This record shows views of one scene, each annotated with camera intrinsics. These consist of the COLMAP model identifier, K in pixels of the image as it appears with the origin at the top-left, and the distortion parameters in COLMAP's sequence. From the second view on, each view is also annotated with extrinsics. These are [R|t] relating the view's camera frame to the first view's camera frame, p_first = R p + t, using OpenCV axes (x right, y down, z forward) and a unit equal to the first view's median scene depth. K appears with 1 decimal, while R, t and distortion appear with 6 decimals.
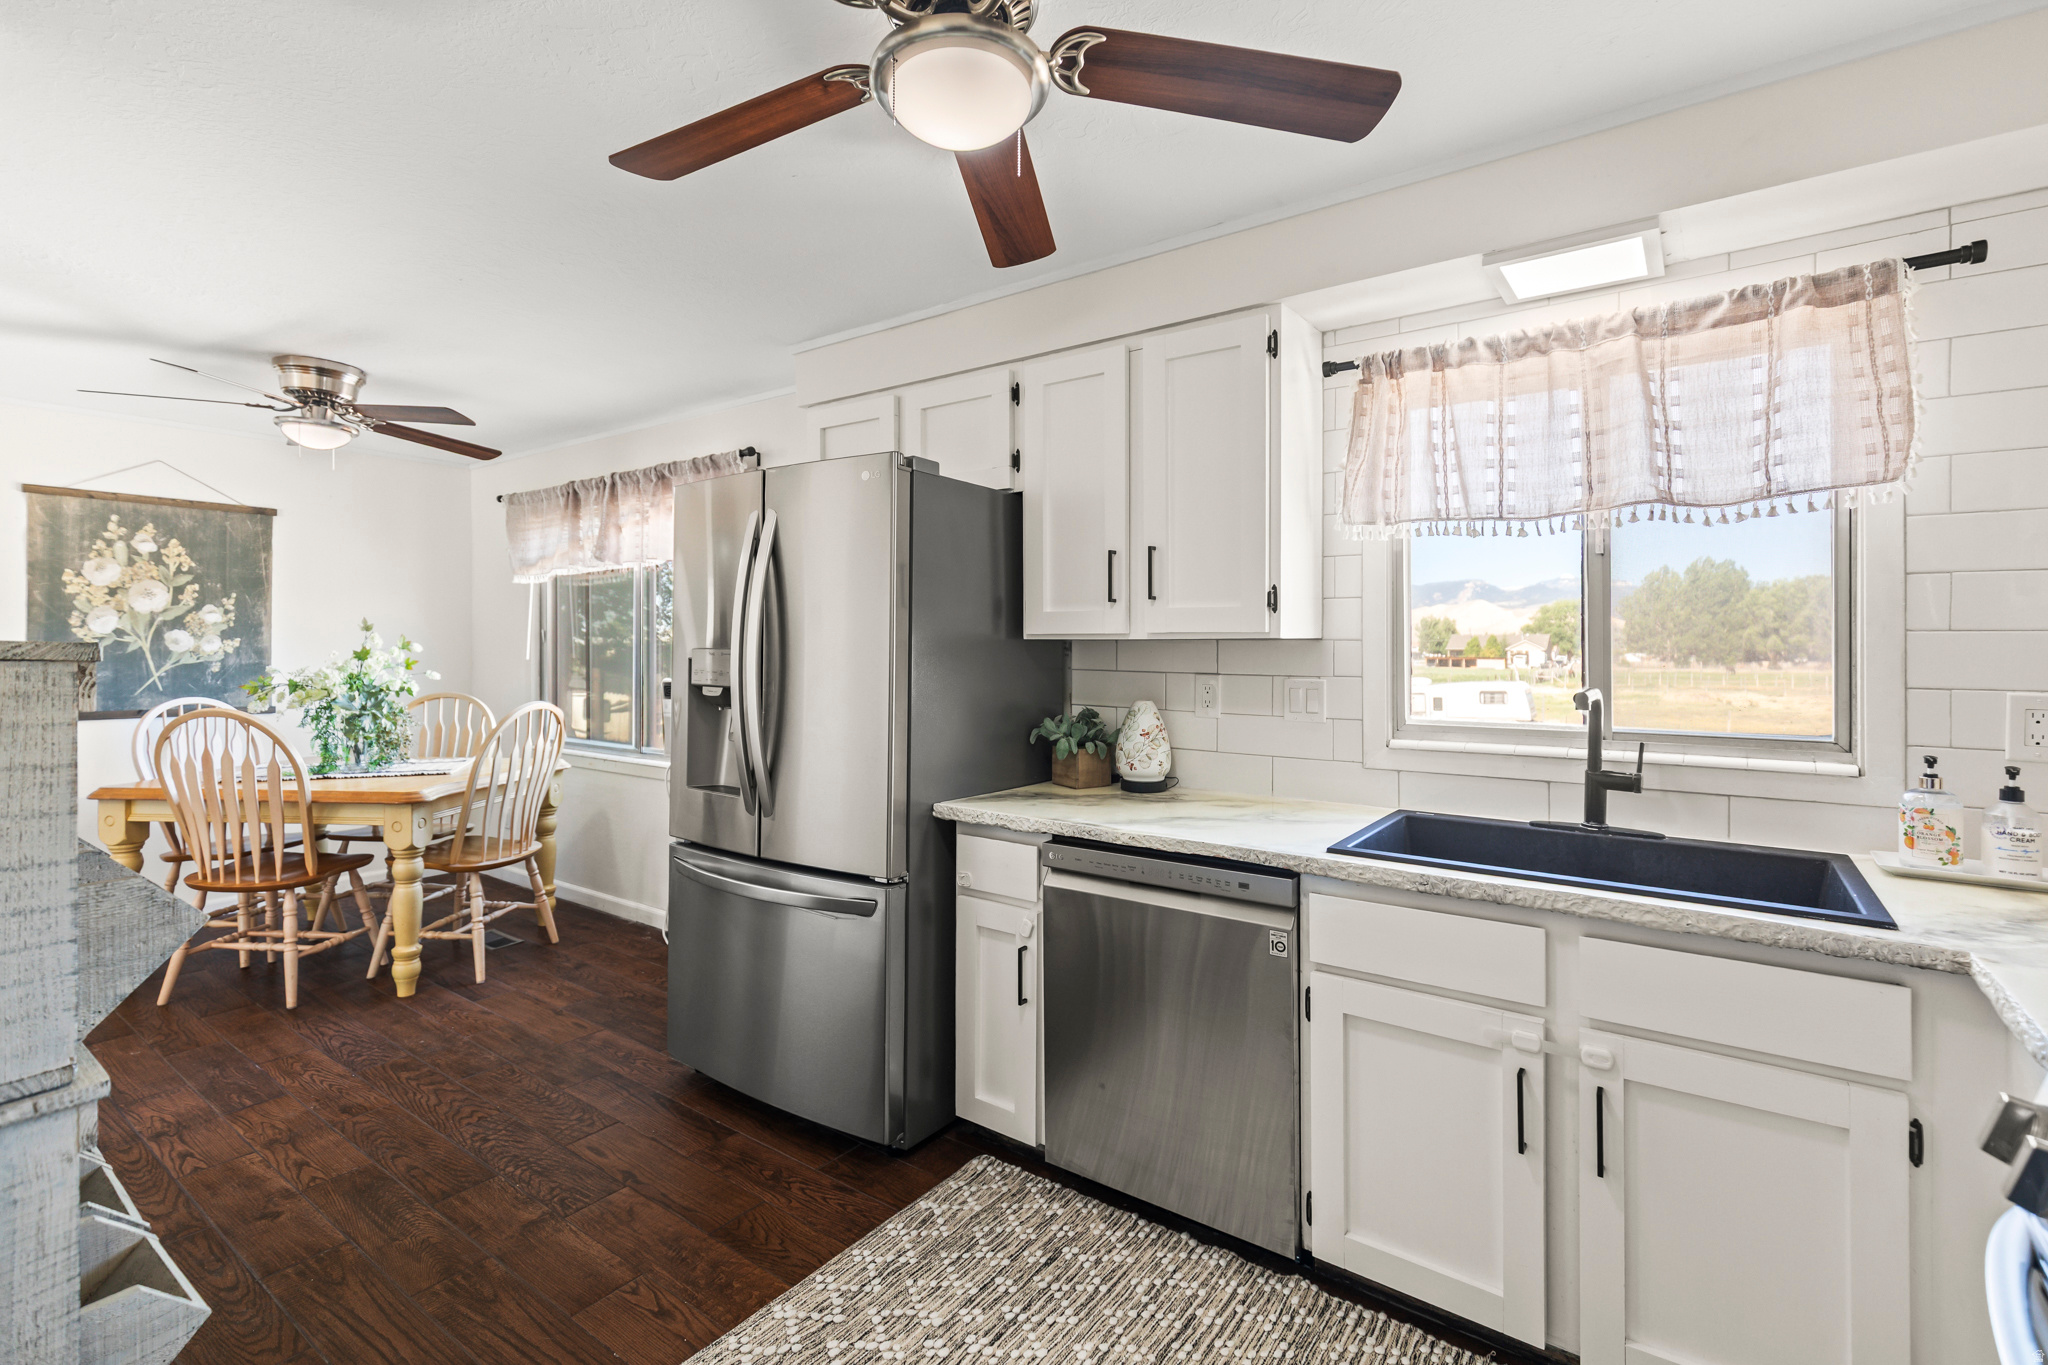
lens RADIAL K [[957.5, 0, 1079.7], [0, 957.5, 647.1], [0, 0, 1]] dist [0.014898, -0.003931]
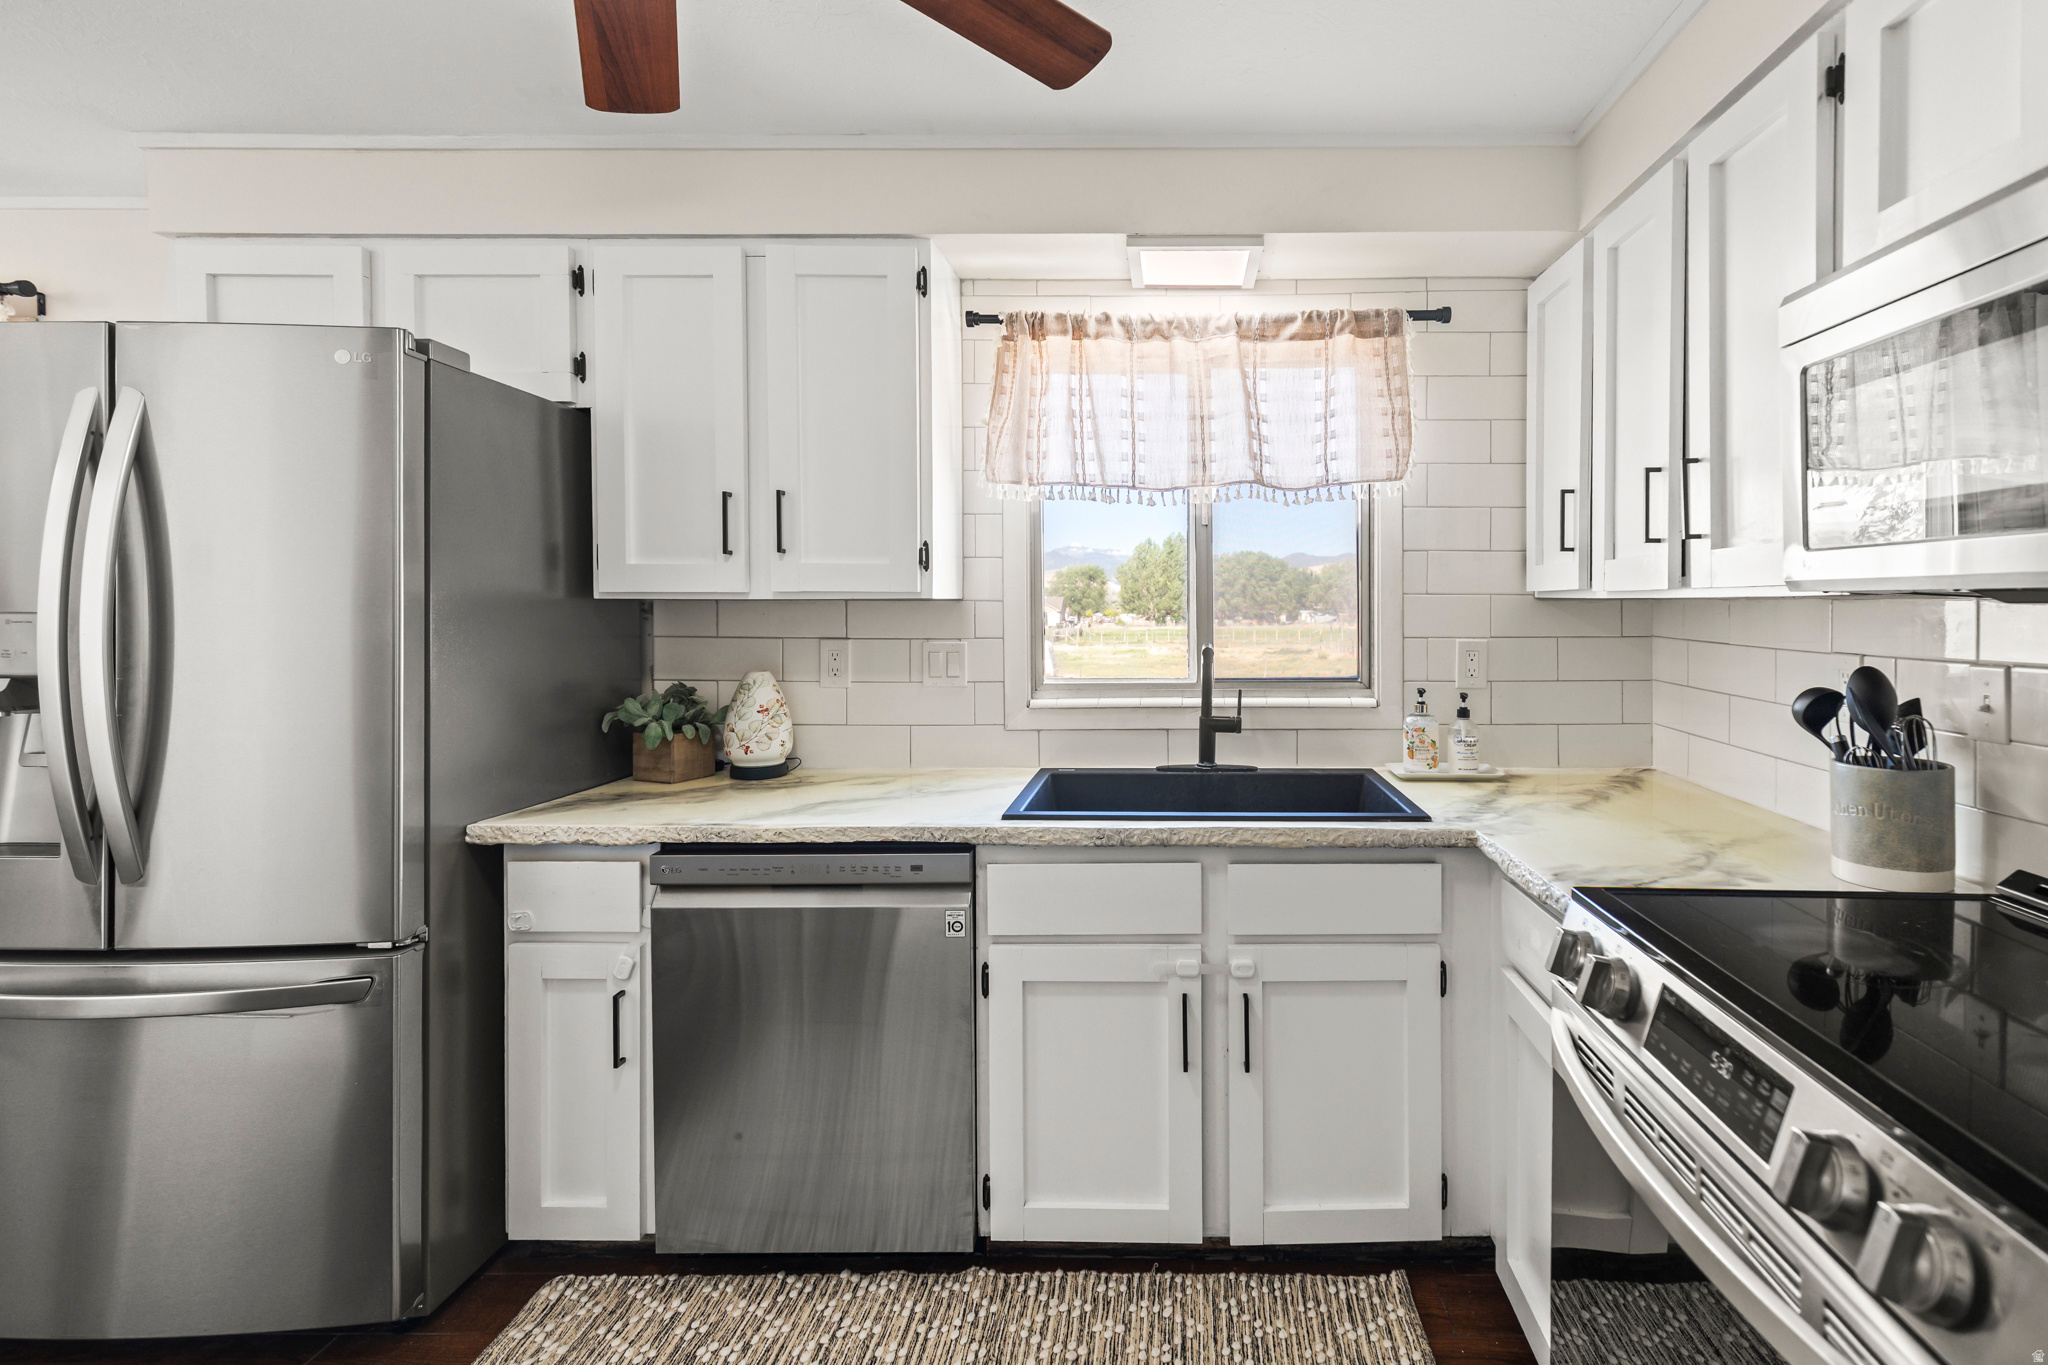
lens RADIAL K [[957.5, 0, 1066.6], [0, 957.5, 620.7], [0, 0, 1]] dist [0.014898, -0.003931]
pose [[0.815805, -0.009467, 0.578250, -0.230610], [0.003329, 0.999926, 0.011675, 0.001971], [-0.578318, -0.007599, 0.815776, 0.164631]]
